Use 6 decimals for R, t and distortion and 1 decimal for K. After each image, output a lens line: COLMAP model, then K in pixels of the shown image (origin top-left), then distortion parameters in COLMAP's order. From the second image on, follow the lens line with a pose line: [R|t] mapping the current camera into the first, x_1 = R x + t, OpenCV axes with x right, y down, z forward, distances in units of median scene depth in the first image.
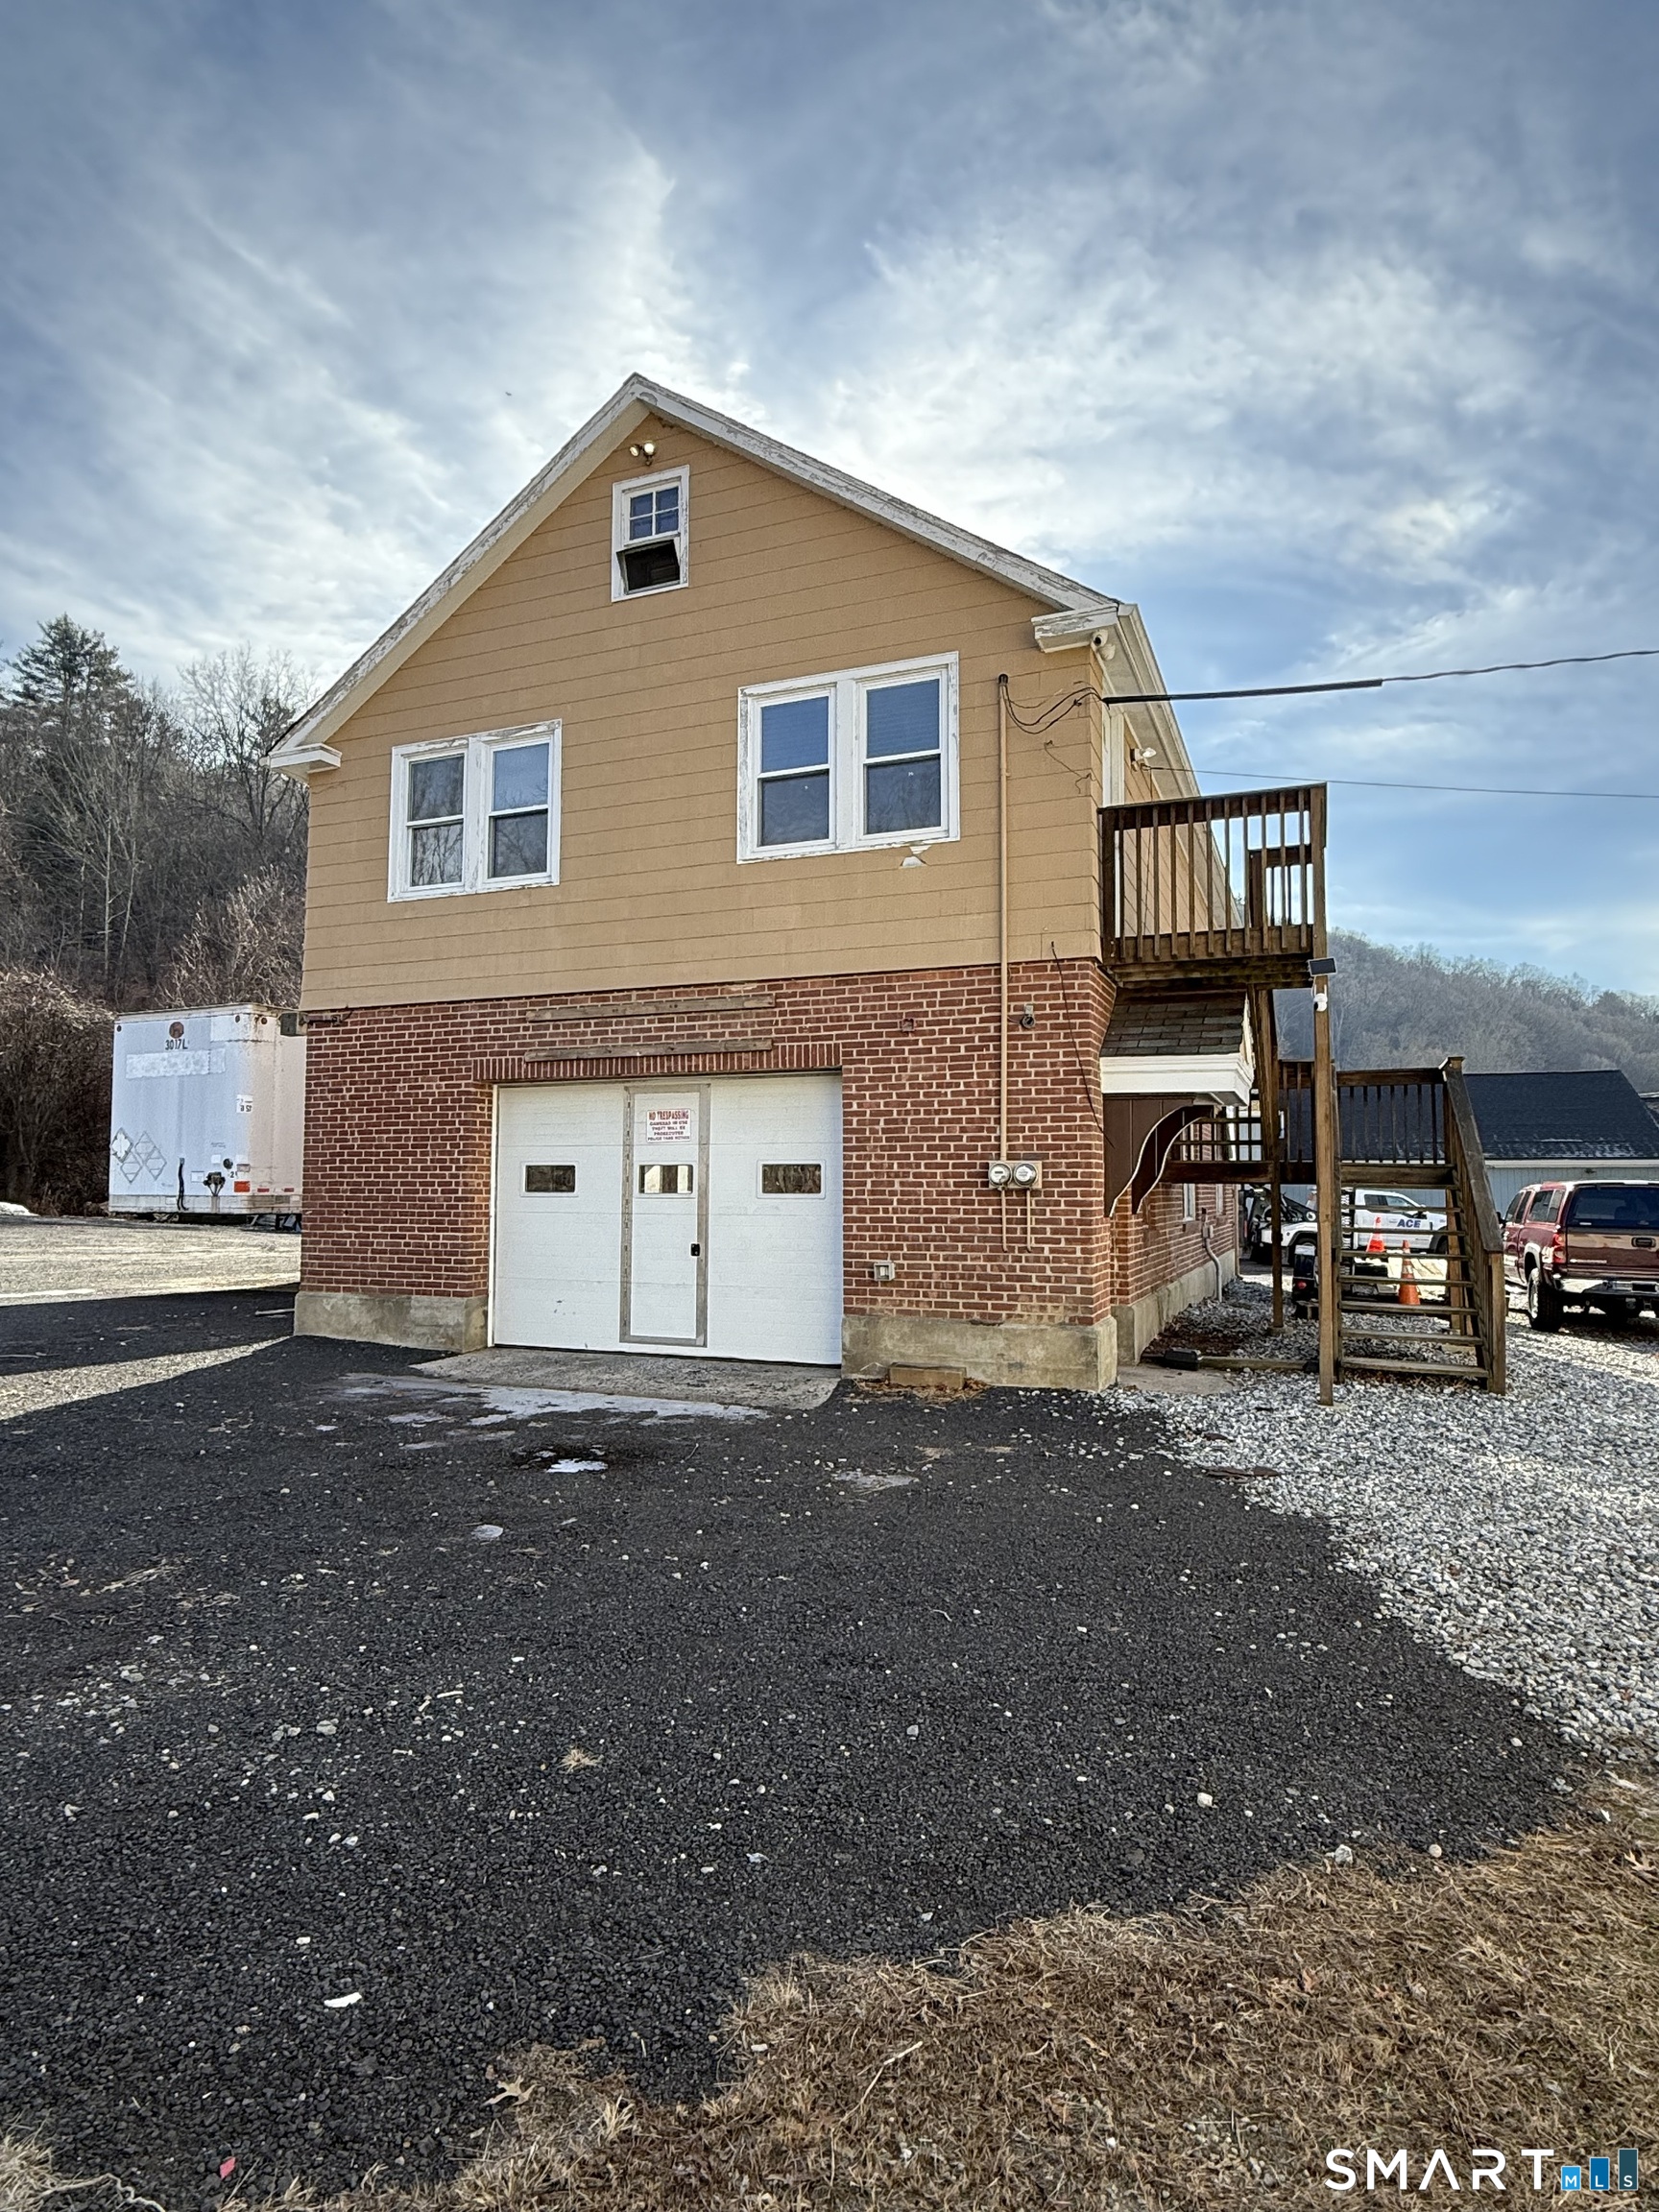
lens RADIAL K [[1237.4, 0, 828.8], [0, 1237.4, 1109.4], [0, 0, 1]] dist [-0.007802, -0.000310]
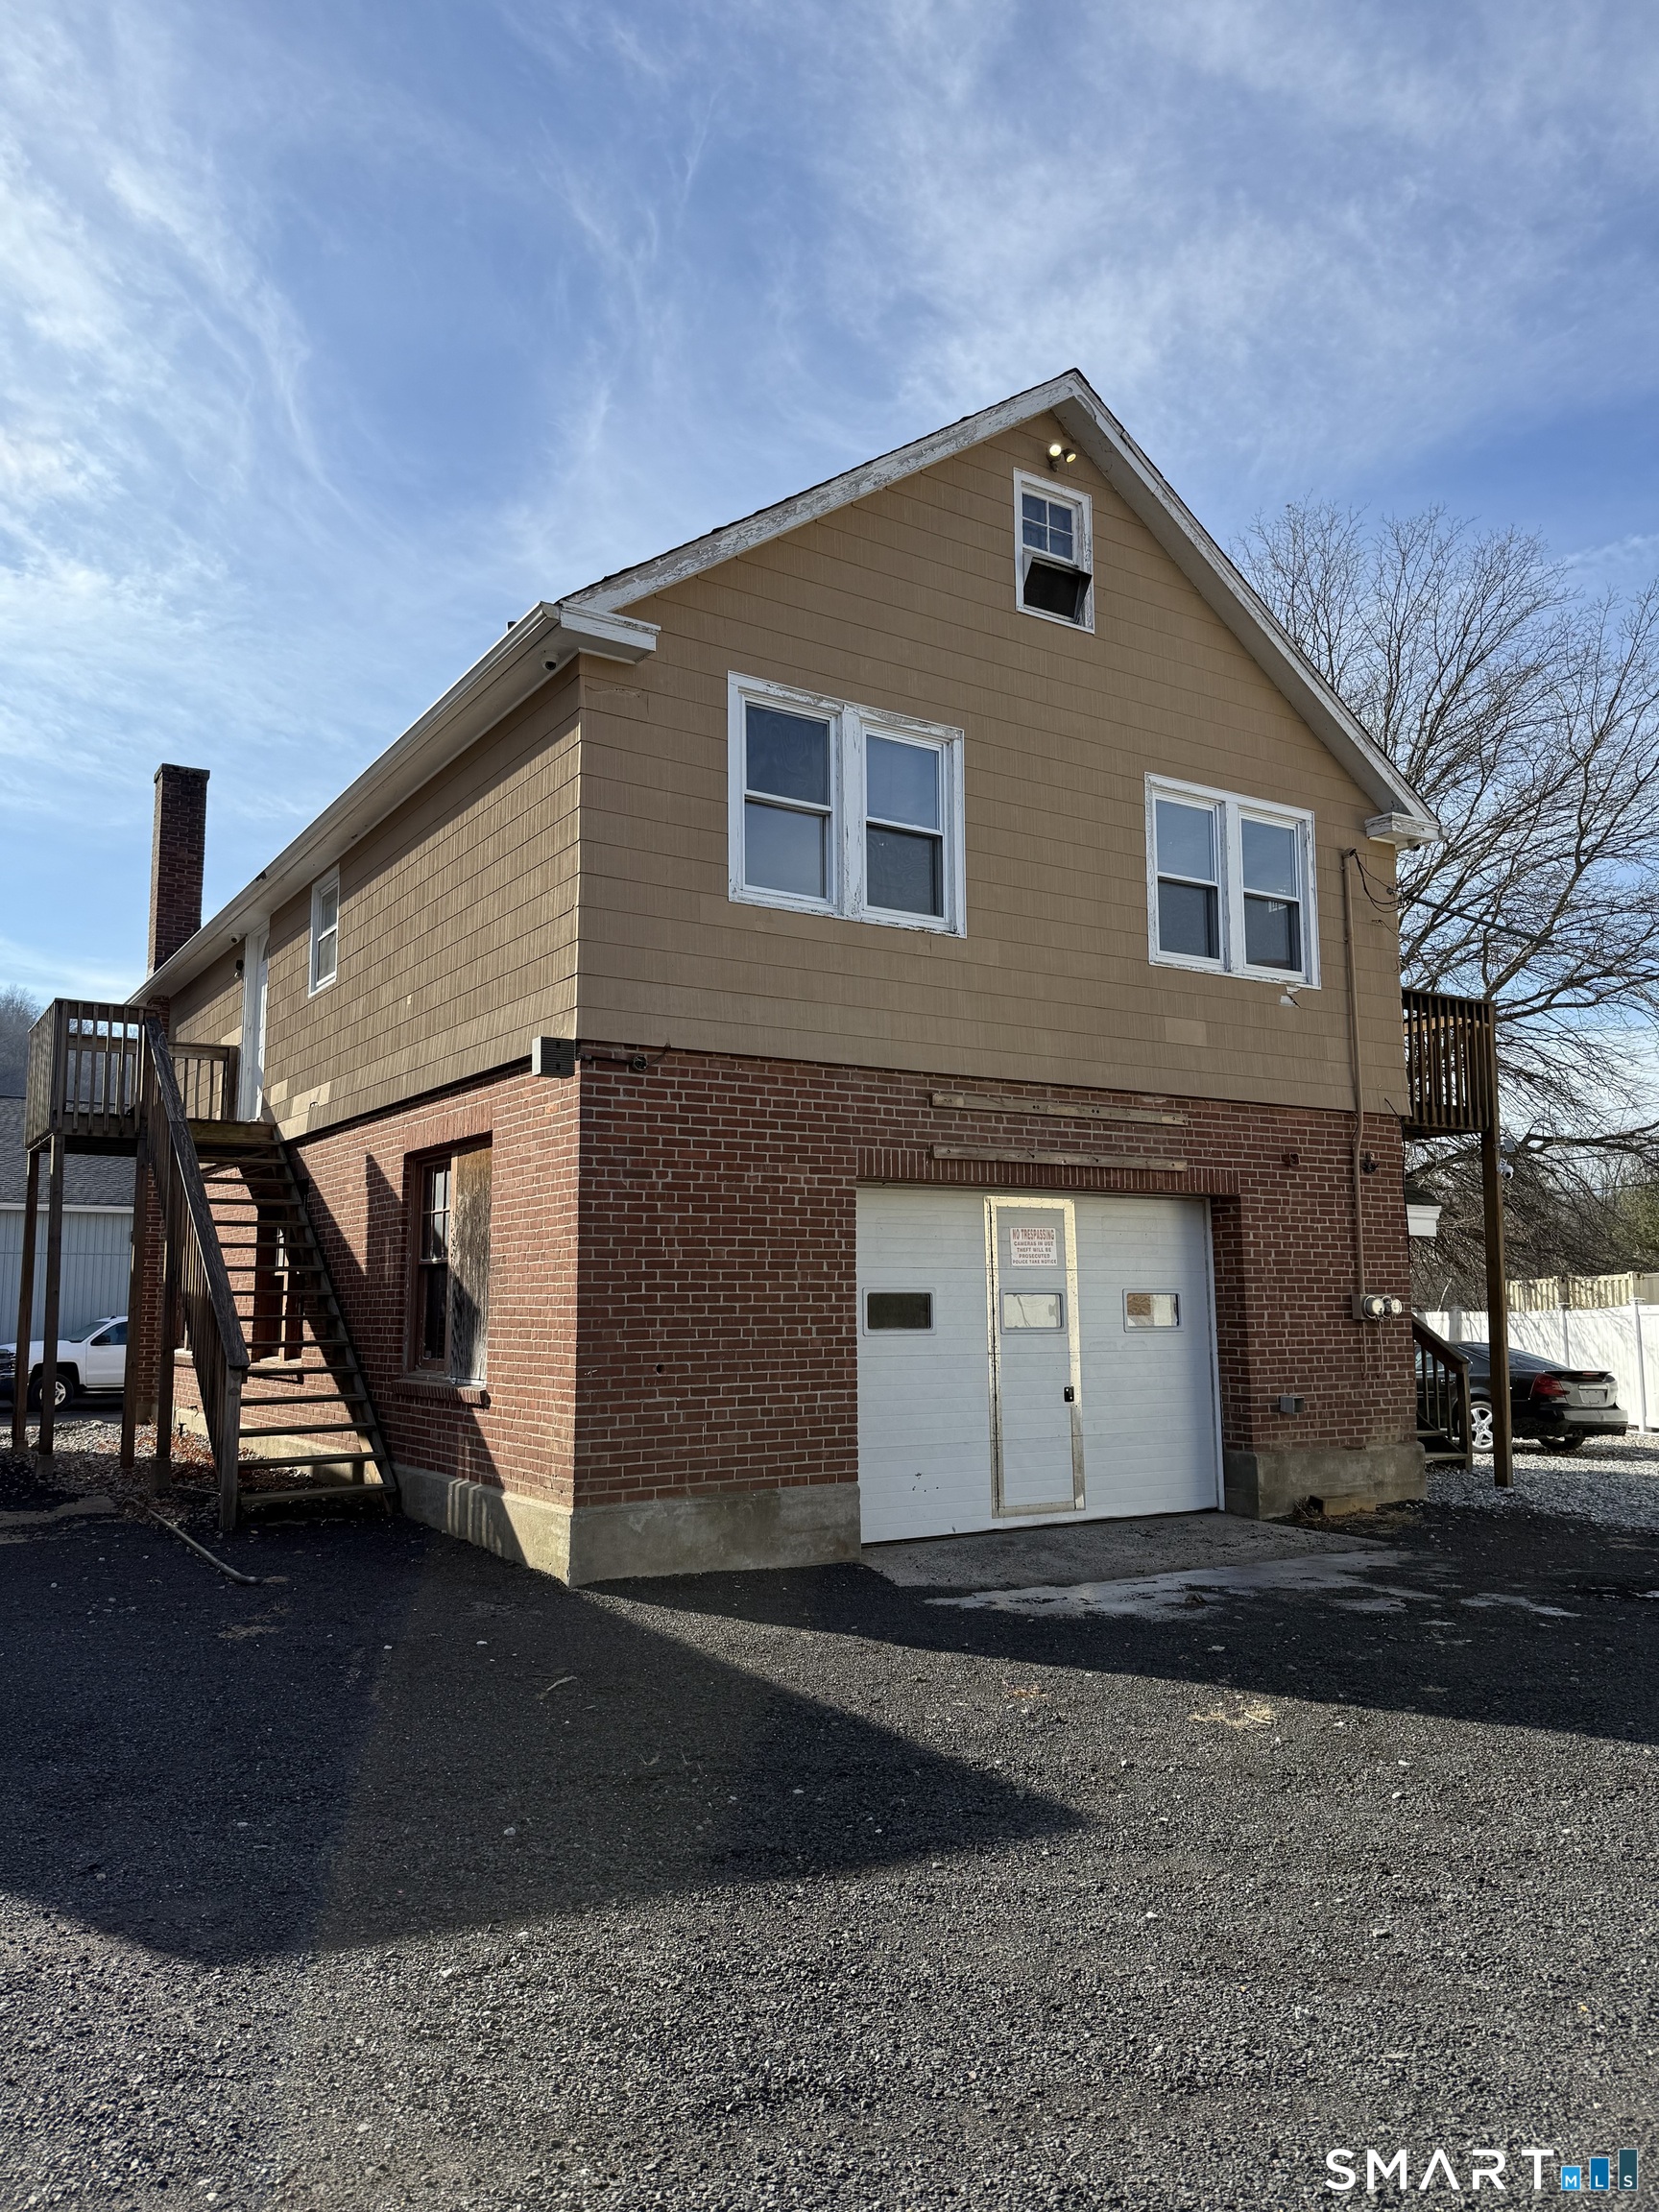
lens RADIAL K [[1559.6, 0, 827.4], [0, 1559.6, 1107.2], [0, 0, 1]] dist [0.086542, -0.002372]
pose [[0.569554, 0.094997, 0.816446, -1.076666], [-0.048101, 0.995449, -0.082270, 0.012675], [-0.820545, 0.007586, 0.571531, 0.502772]]
